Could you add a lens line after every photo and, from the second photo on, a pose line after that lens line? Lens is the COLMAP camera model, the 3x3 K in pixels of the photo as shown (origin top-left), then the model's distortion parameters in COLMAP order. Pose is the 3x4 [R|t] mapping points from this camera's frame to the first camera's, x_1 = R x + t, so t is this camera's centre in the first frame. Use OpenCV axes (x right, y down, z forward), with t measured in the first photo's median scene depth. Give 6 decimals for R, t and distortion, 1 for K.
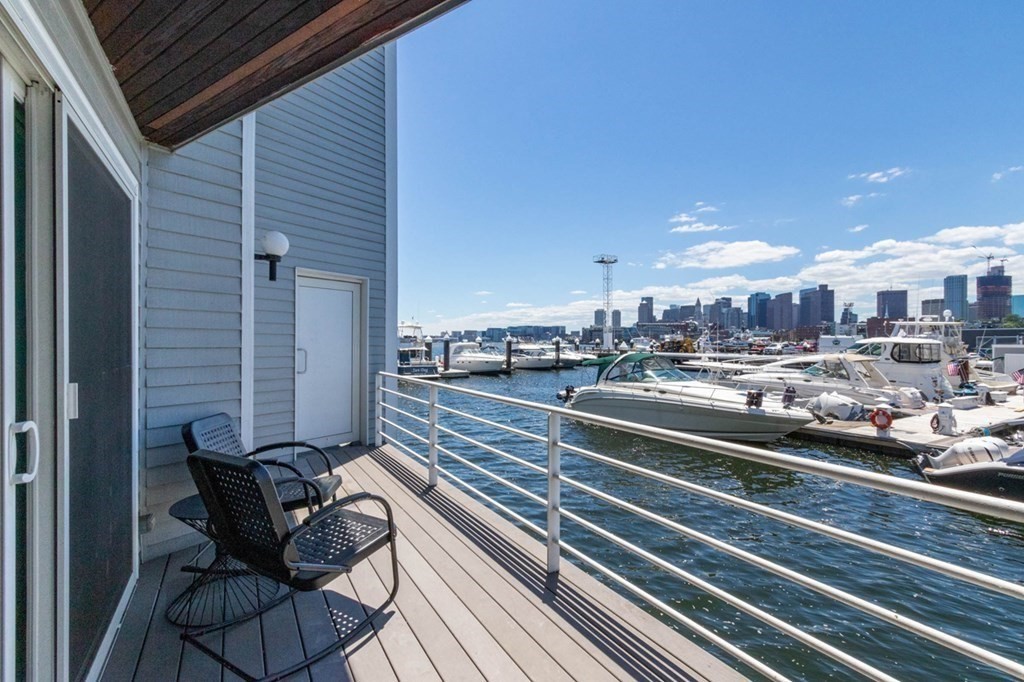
lens RADIAL K [[461.5, 0, 512.0], [0, 461.5, 341.0], [0, 0, 1]] dist [0.004655, -0.000628]
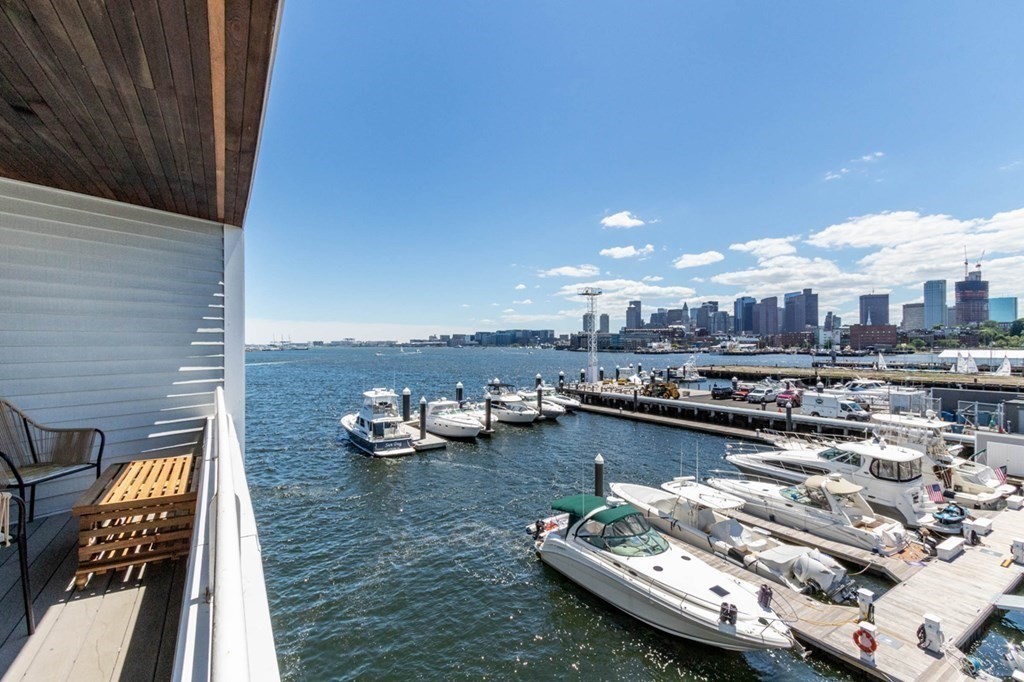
lens RADIAL K [[461.5, 0, 512.0], [0, 461.5, 341.0], [0, 0, 1]] dist [0.004655, -0.000628]
pose [[0.999722, -0.003955, 0.023238, 0.022743], [0.004035, 0.999986, -0.003419, -0.128938], [-0.023225, 0.003512, 0.999724, 0.026857]]
